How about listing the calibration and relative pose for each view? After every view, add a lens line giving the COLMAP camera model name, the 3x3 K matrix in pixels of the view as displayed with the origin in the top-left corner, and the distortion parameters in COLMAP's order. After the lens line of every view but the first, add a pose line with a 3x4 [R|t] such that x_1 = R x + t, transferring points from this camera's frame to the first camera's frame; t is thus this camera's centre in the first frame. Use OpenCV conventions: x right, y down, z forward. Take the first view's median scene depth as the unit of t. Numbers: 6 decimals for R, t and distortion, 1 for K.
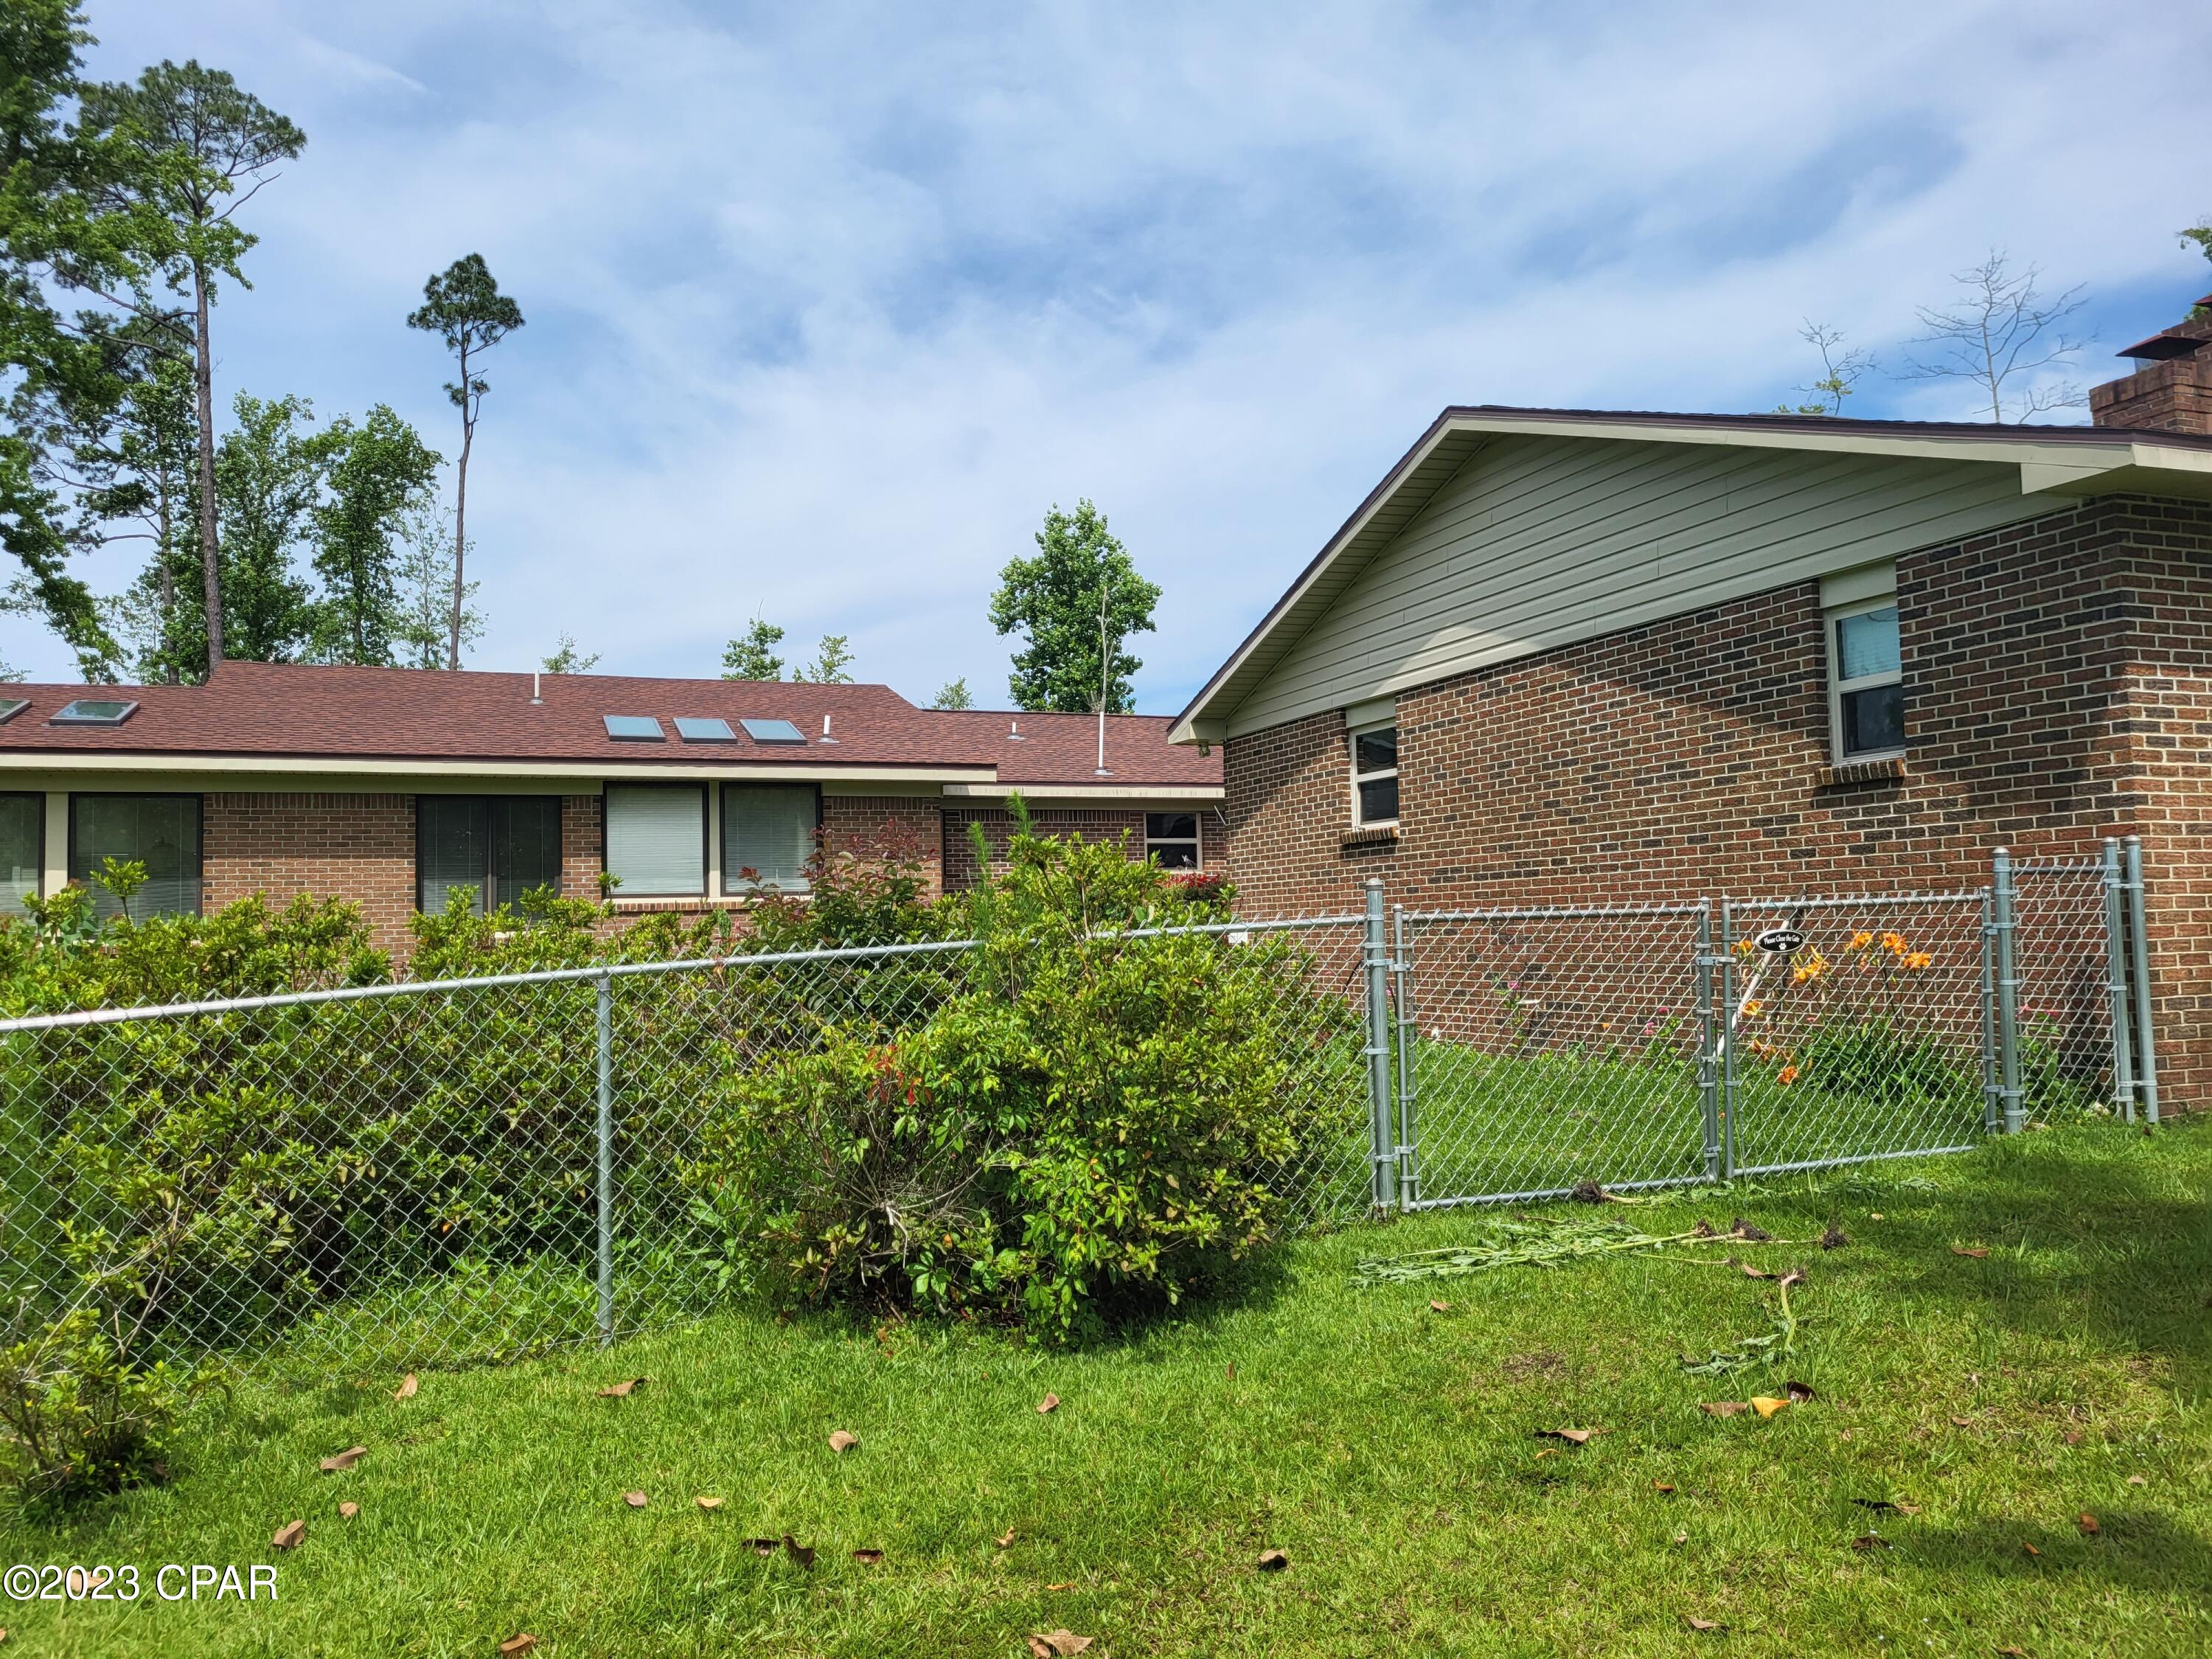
lens RADIAL K [[1800.7, 0, 1103.7], [0, 1800.7, 822.5], [0, 0, 1]] dist [0.022708, 0.000513]
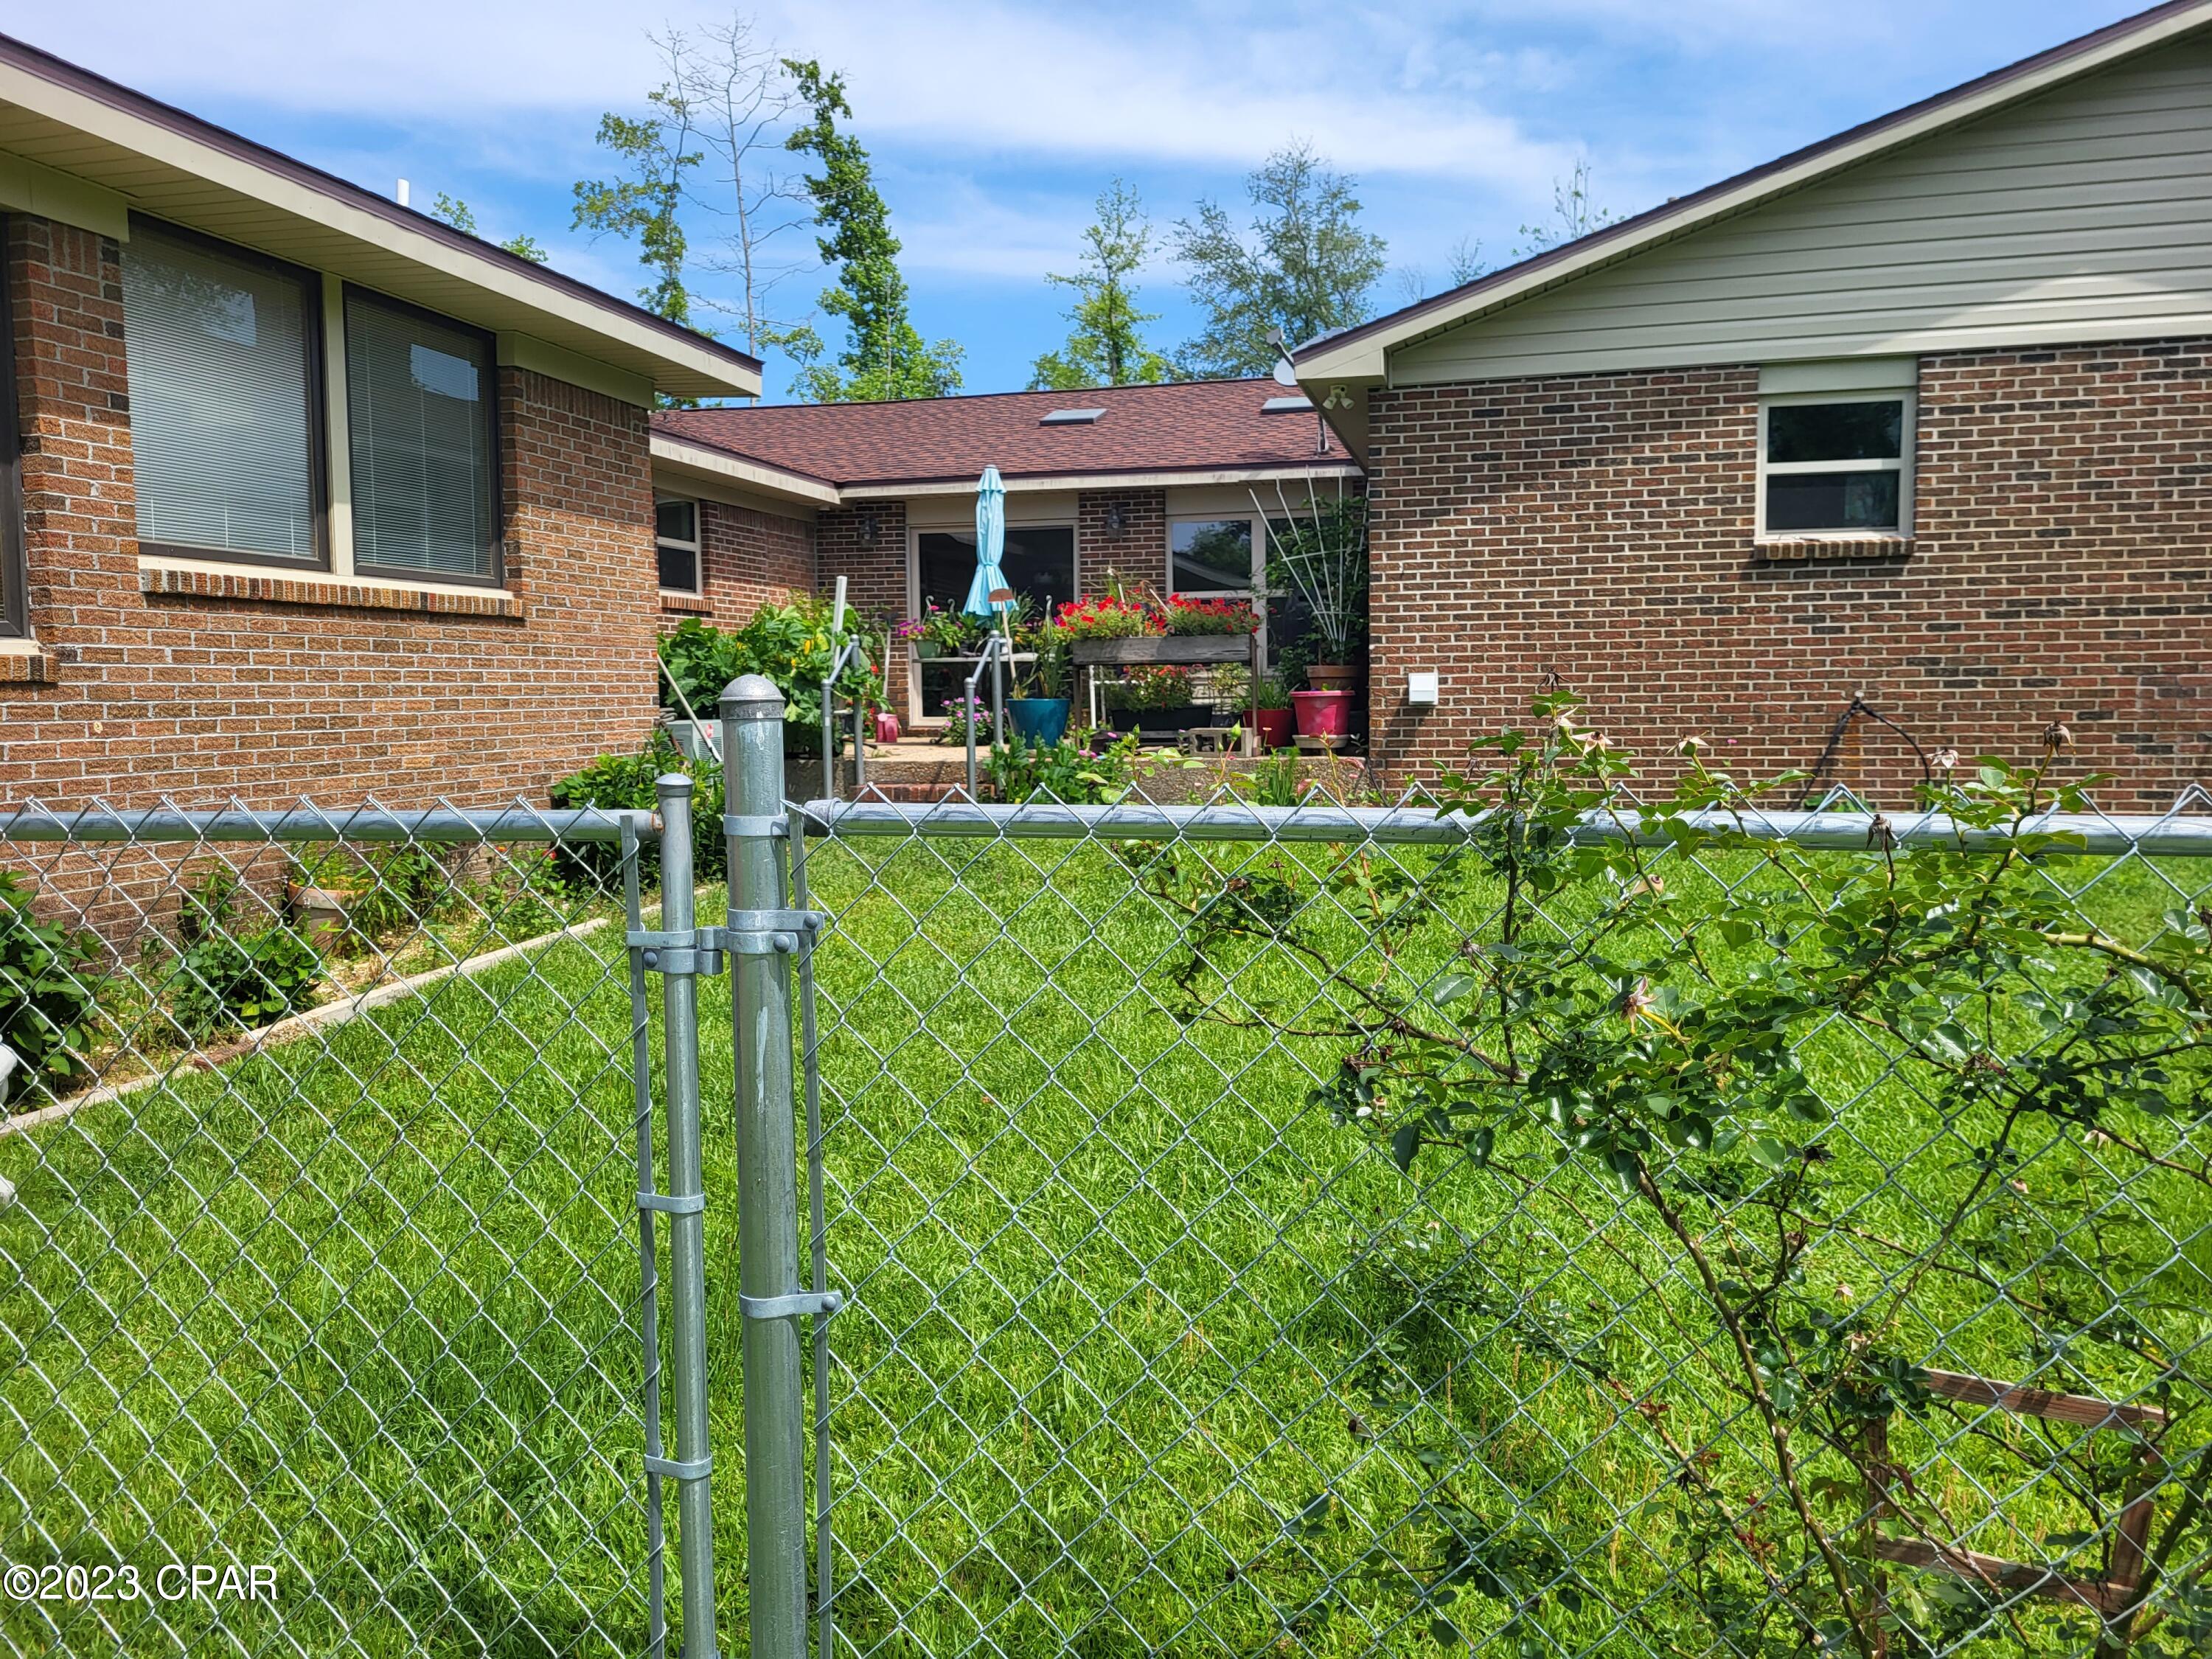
lens RADIAL K [[1647.6, 0, 1083.3], [0, 1647.6, 809.3], [0, 0, 1]] dist [0.009190, -0.020784]
pose [[0.544890, -0.049724, 0.837032, -0.554201], [-0.052249, 0.994287, 0.093079, 0.062572], [-0.836878, -0.094452, 0.539178, 0.863248]]
